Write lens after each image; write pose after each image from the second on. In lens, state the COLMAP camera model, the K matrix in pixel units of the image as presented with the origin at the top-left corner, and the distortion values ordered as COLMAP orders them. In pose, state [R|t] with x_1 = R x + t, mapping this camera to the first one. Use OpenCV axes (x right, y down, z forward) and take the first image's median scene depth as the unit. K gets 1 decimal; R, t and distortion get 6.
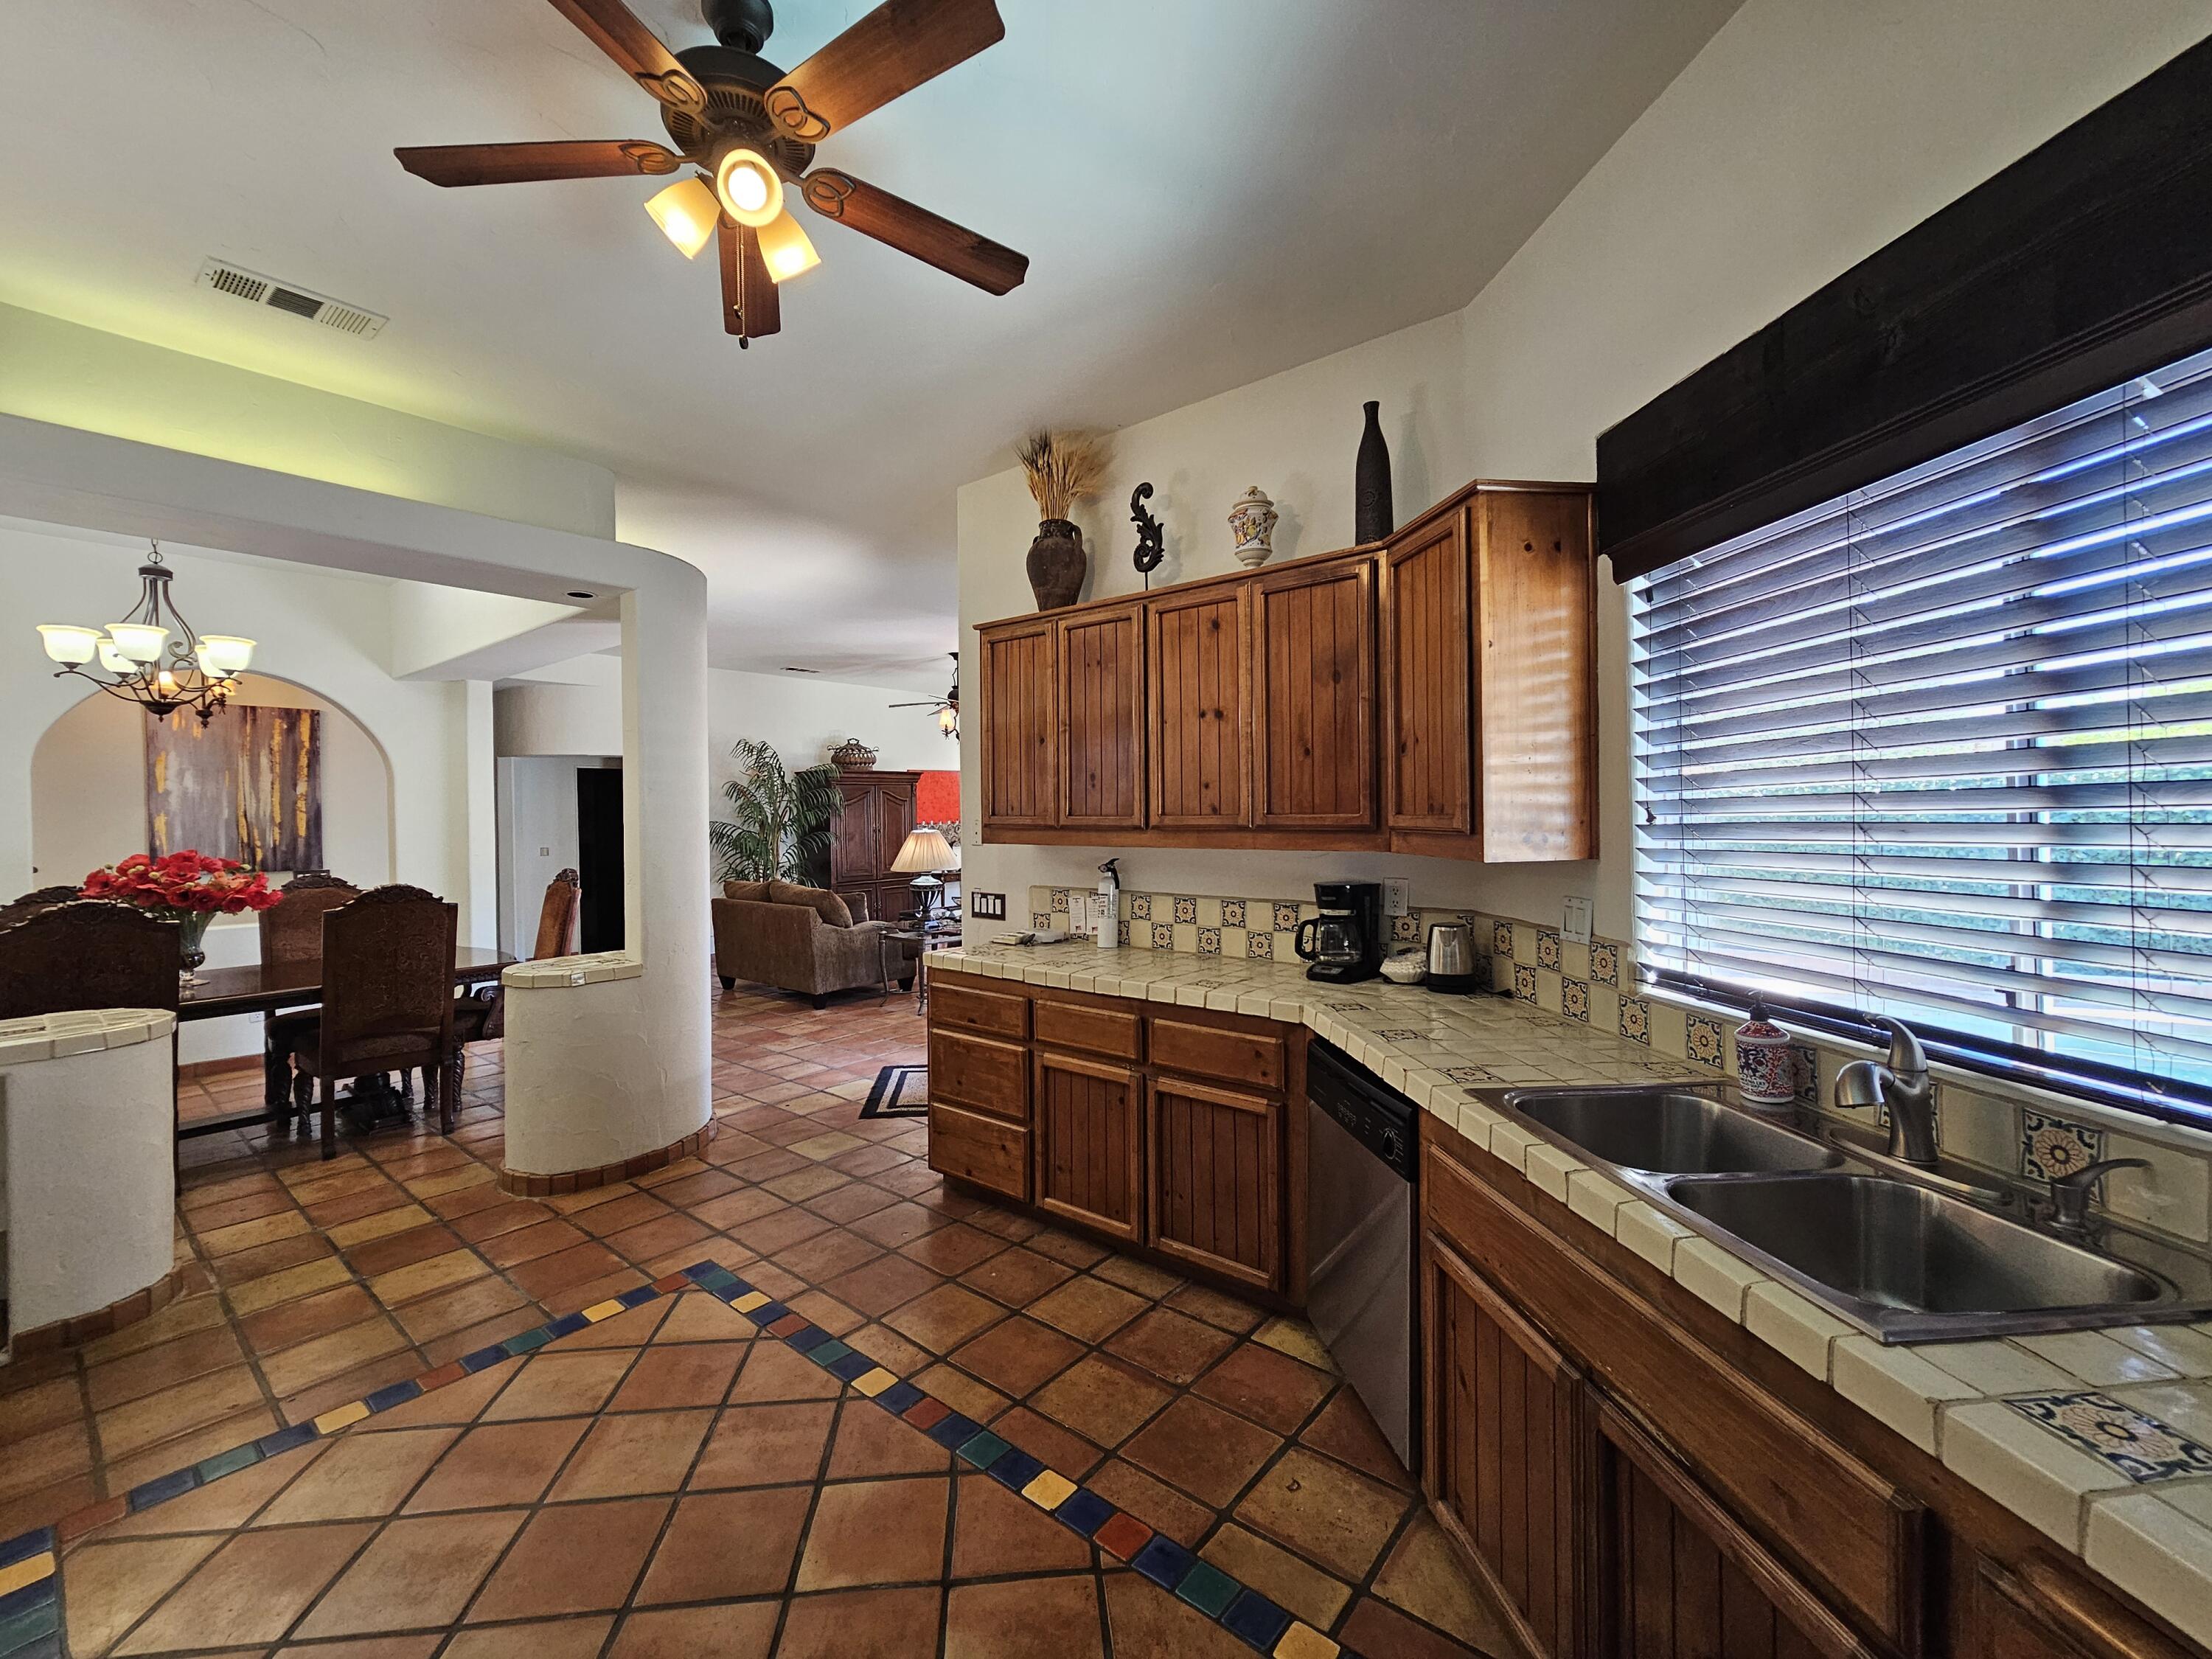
lens RADIAL K [[907.1, 0, 1098.6], [0, 907.1, 817.1], [0, 0, 1]] dist [0.000765, -0.000271]
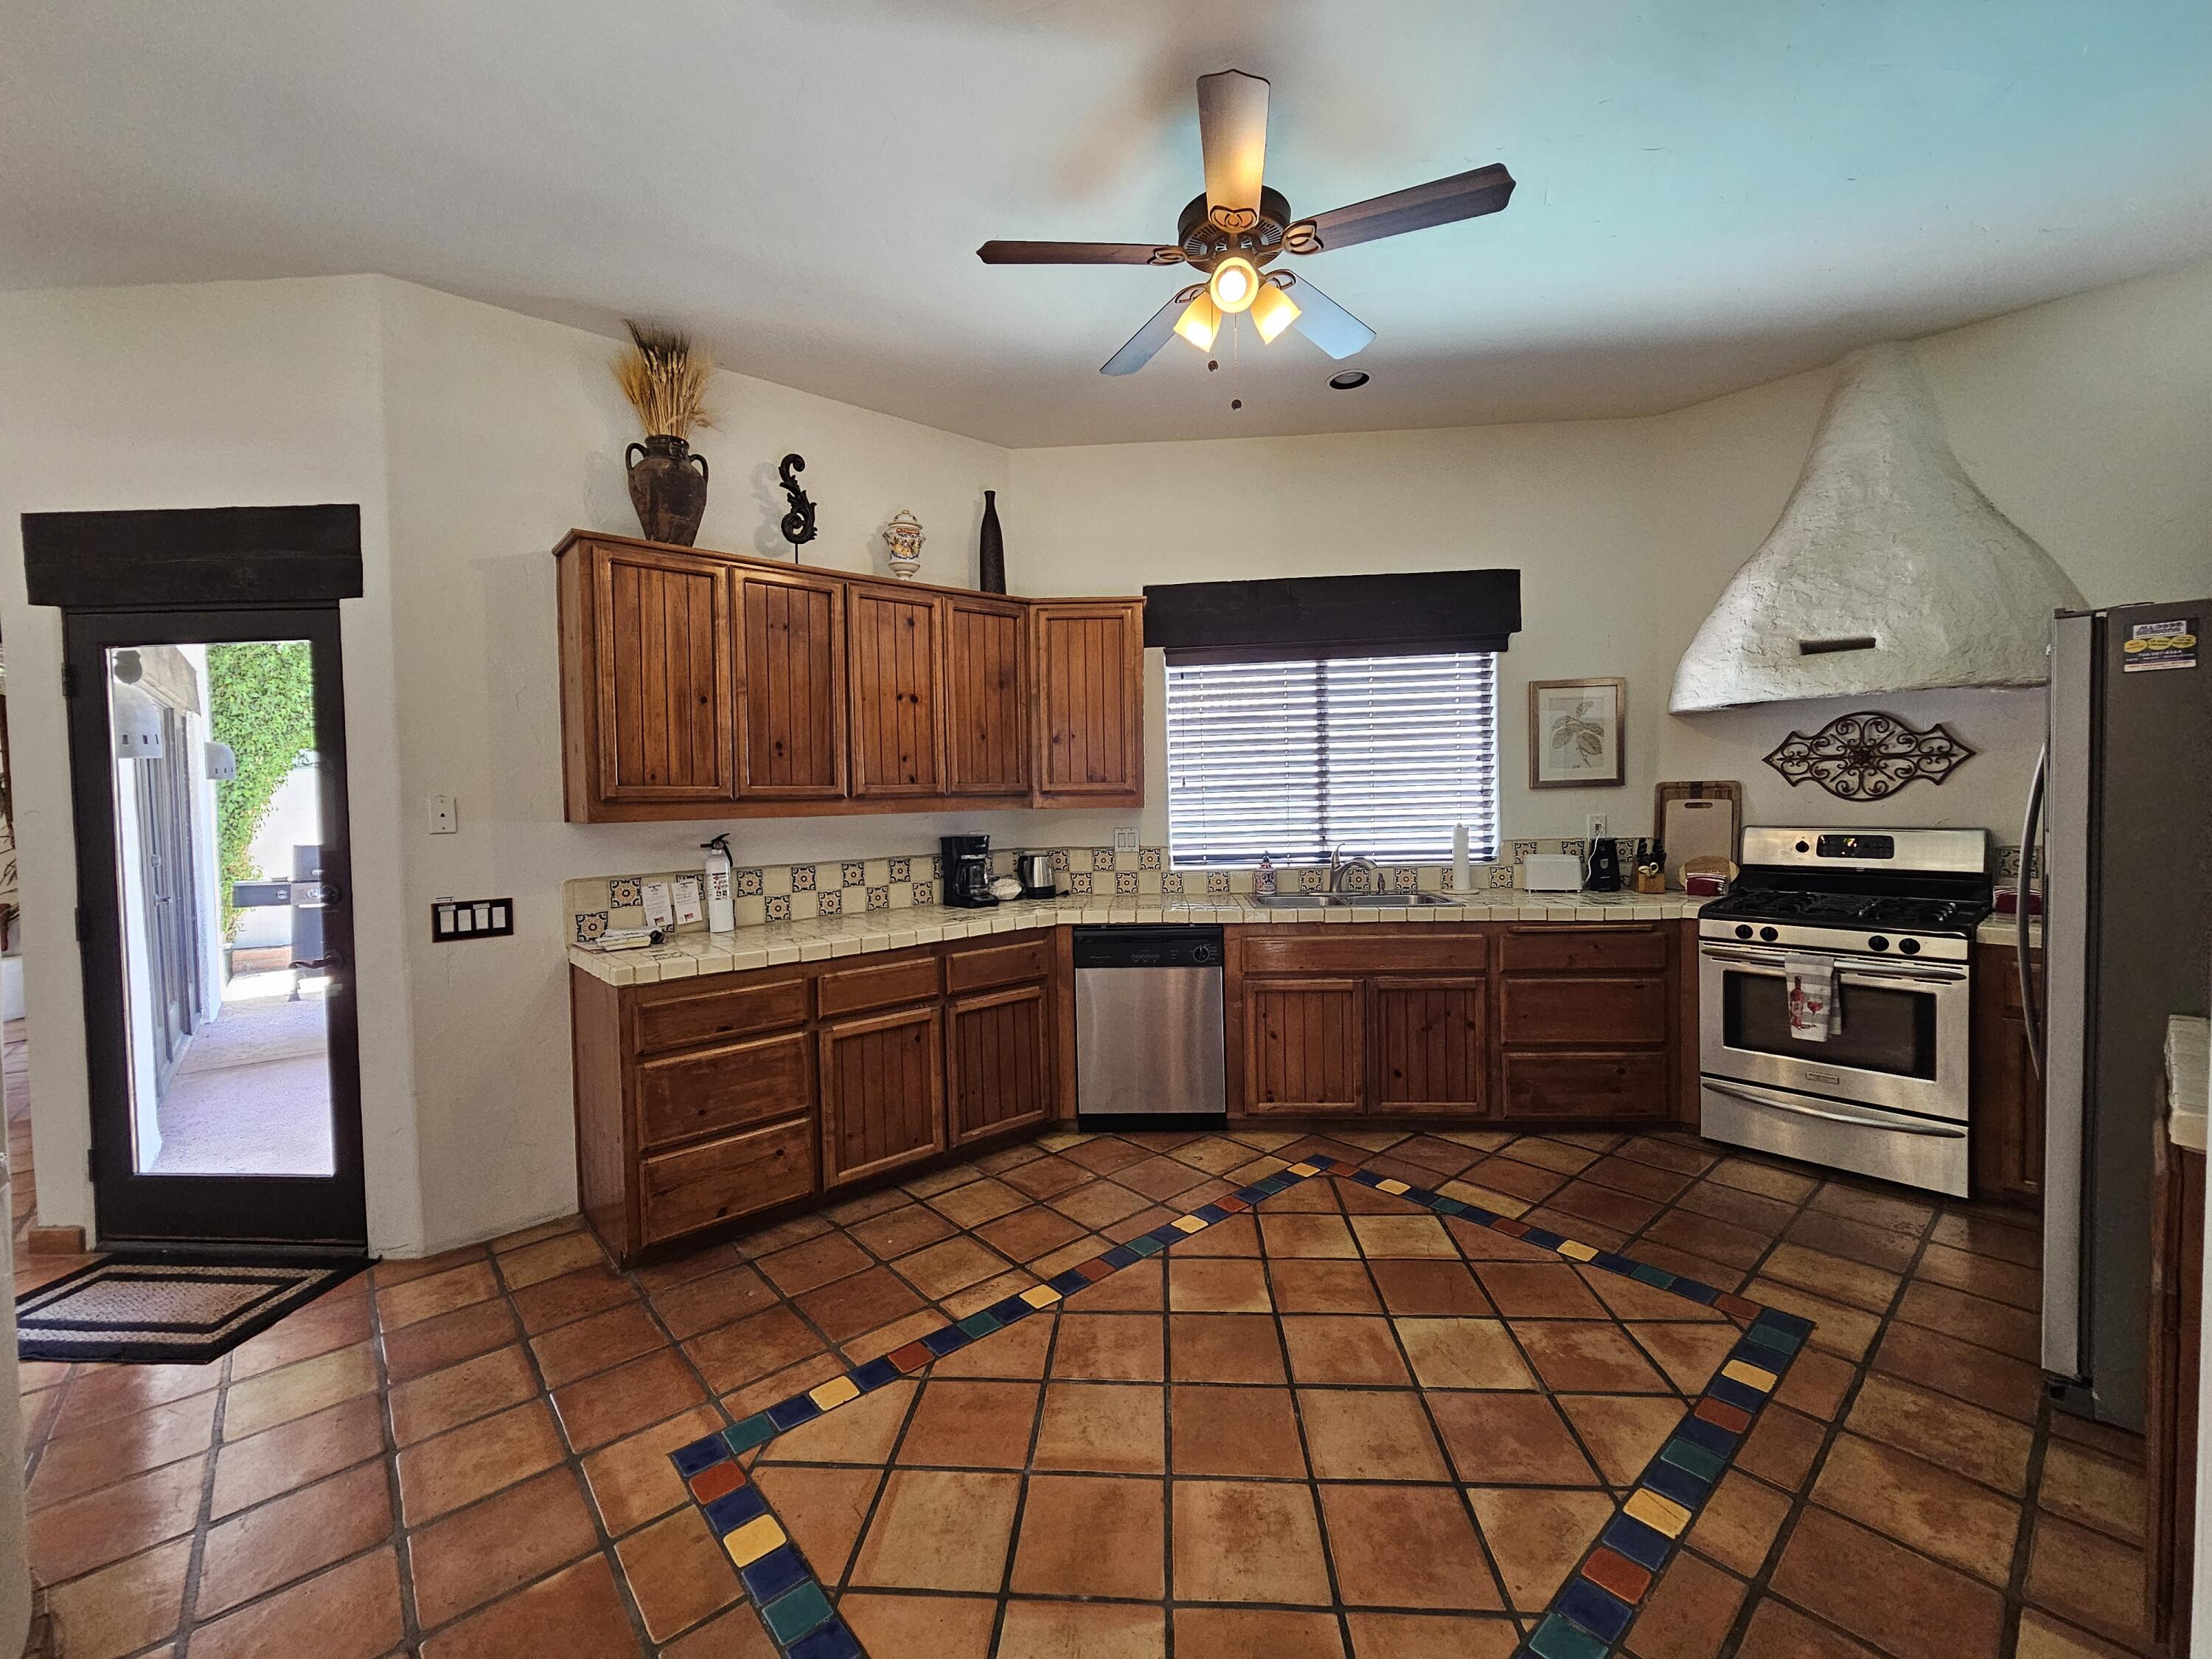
lens RADIAL K [[907.1, 0, 1091.0], [0, 907.1, 816.2], [0, 0, 1]] dist [0.000765, -0.000271]
pose [[0.170184, -0.019812, 0.985213, -0.754631], [0.022131, 0.999623, 0.016279, 0.019167], [-0.985164, 0.019033, 0.170559, 0.435025]]
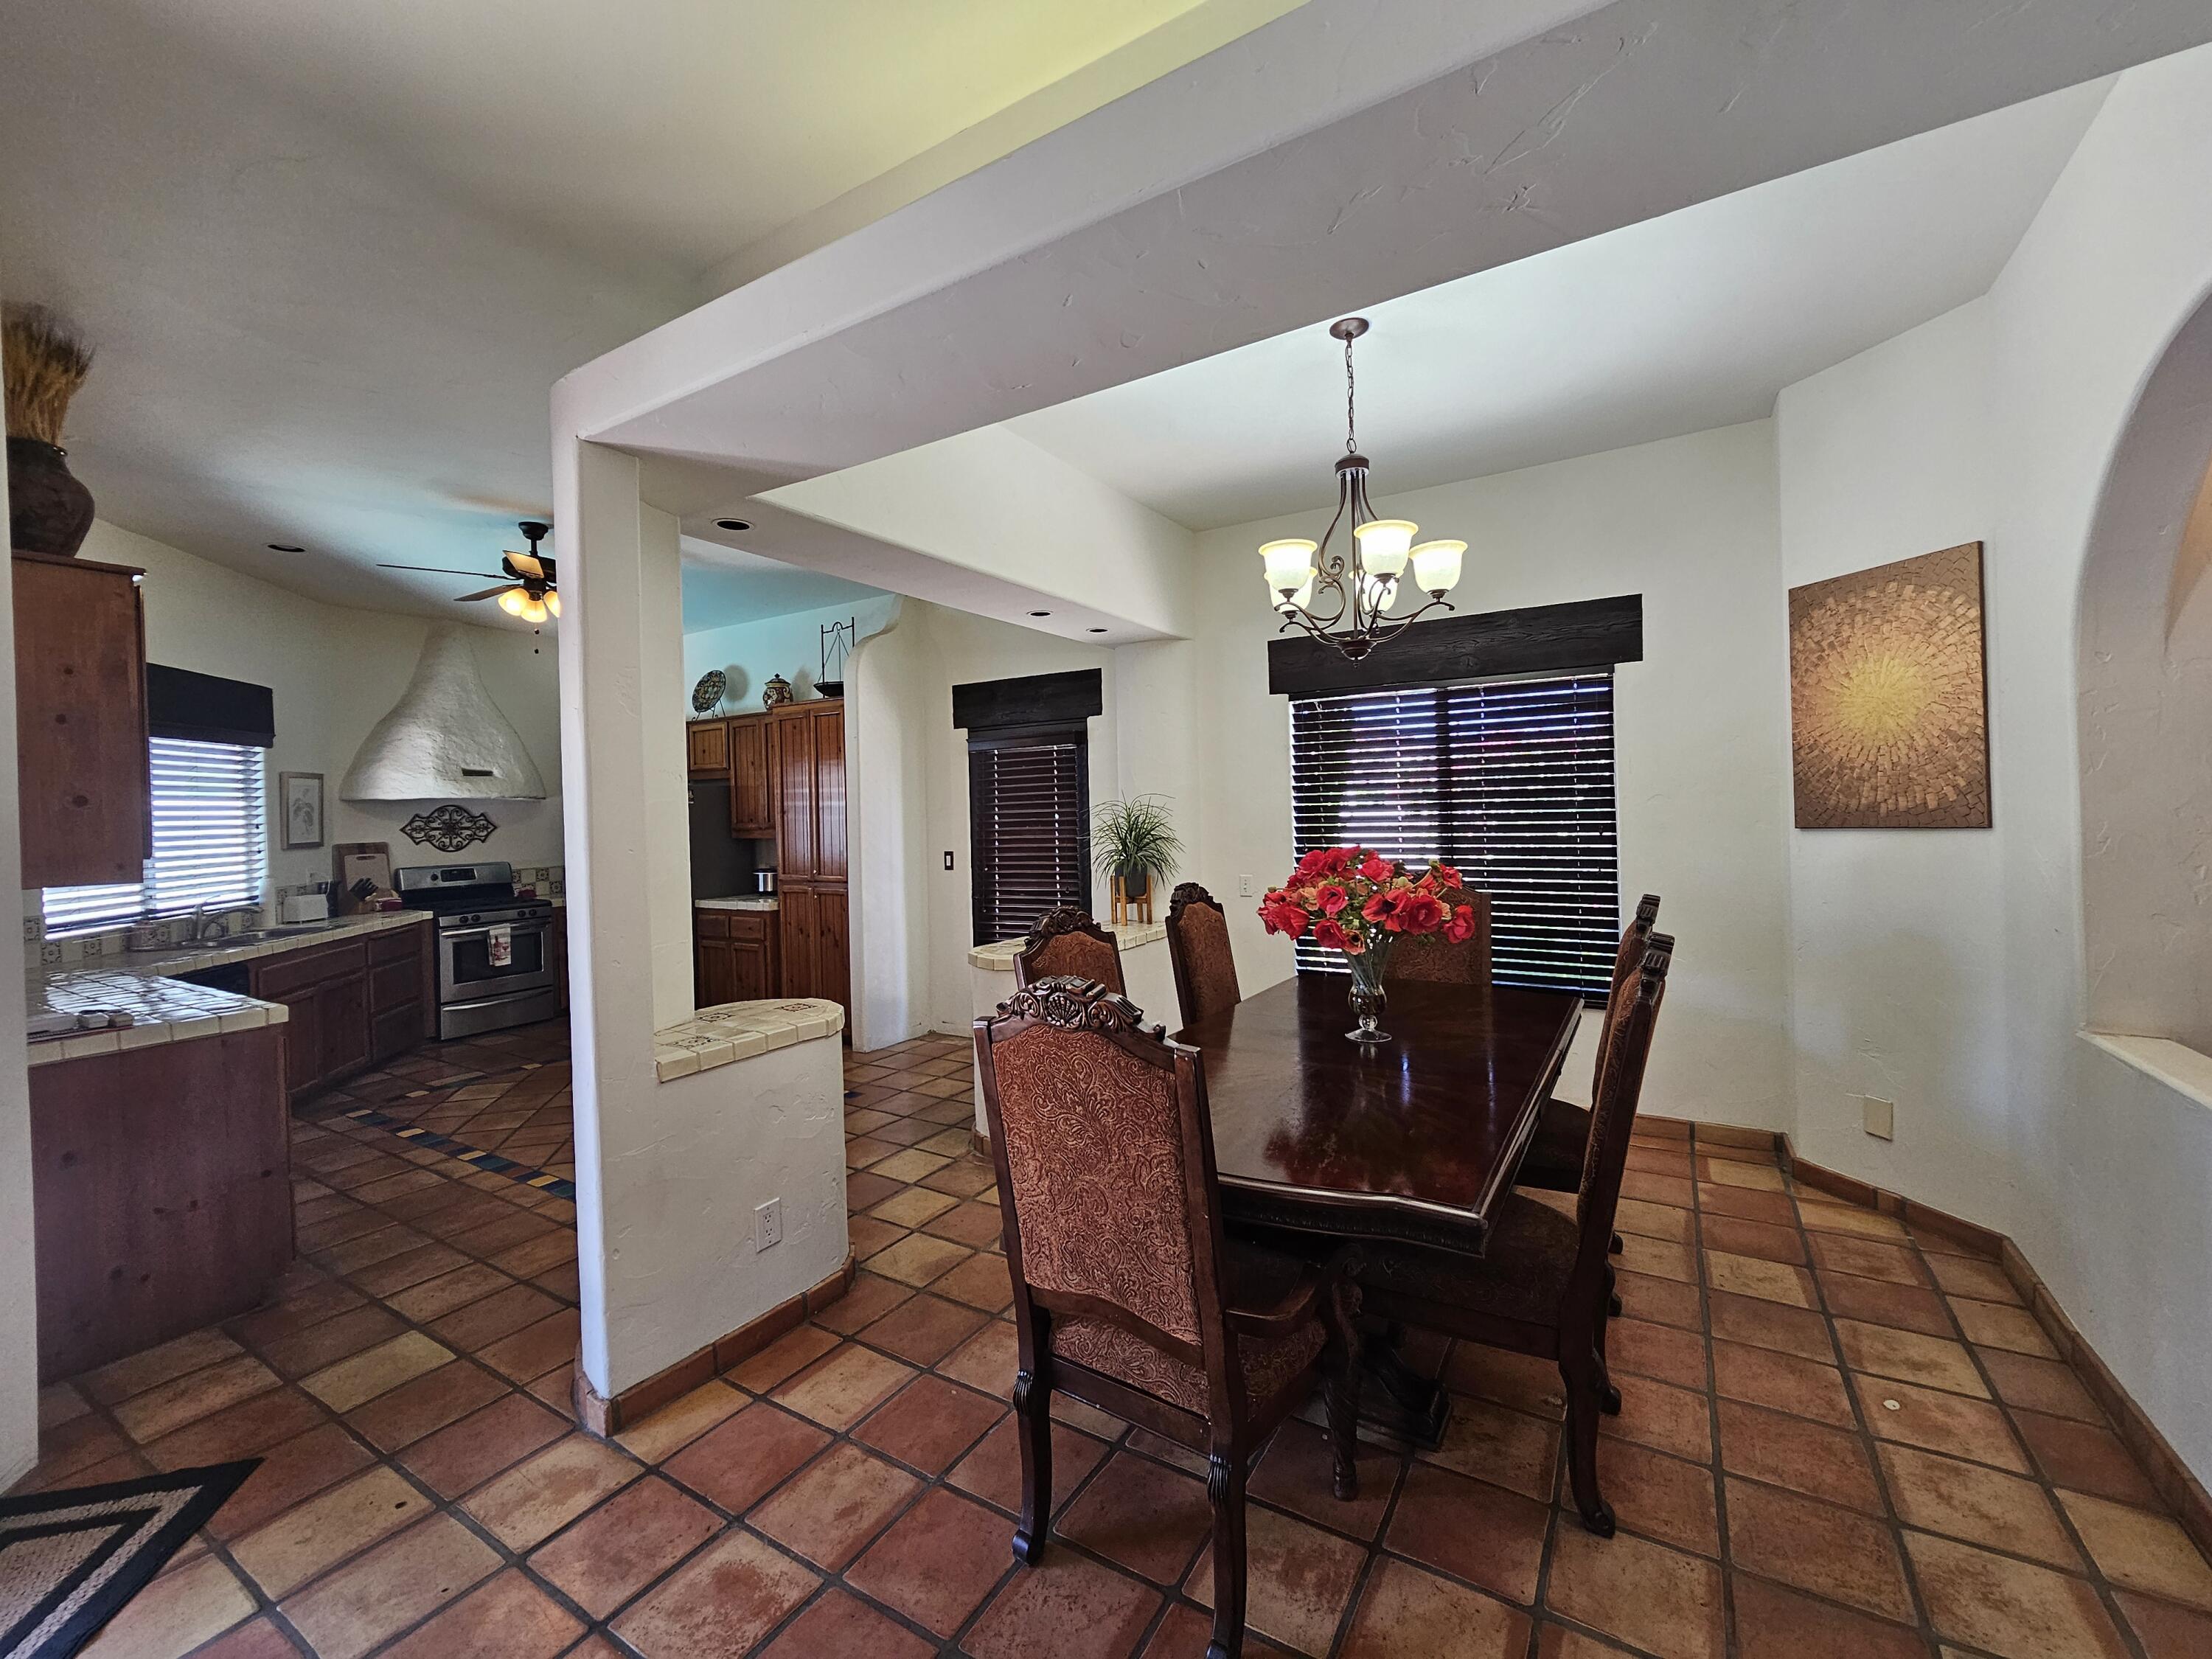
lens RADIAL K [[907.1, 0, 1094.8], [0, 907.1, 819.2], [0, 0, 1]] dist [0.000765, -0.000271]
pose [[-0.990390, 0.039363, -0.132580, -0.717418], [0.038142, 0.999203, 0.011739, 0.000471], [0.132936, 0.006569, -0.991103, 1.686253]]
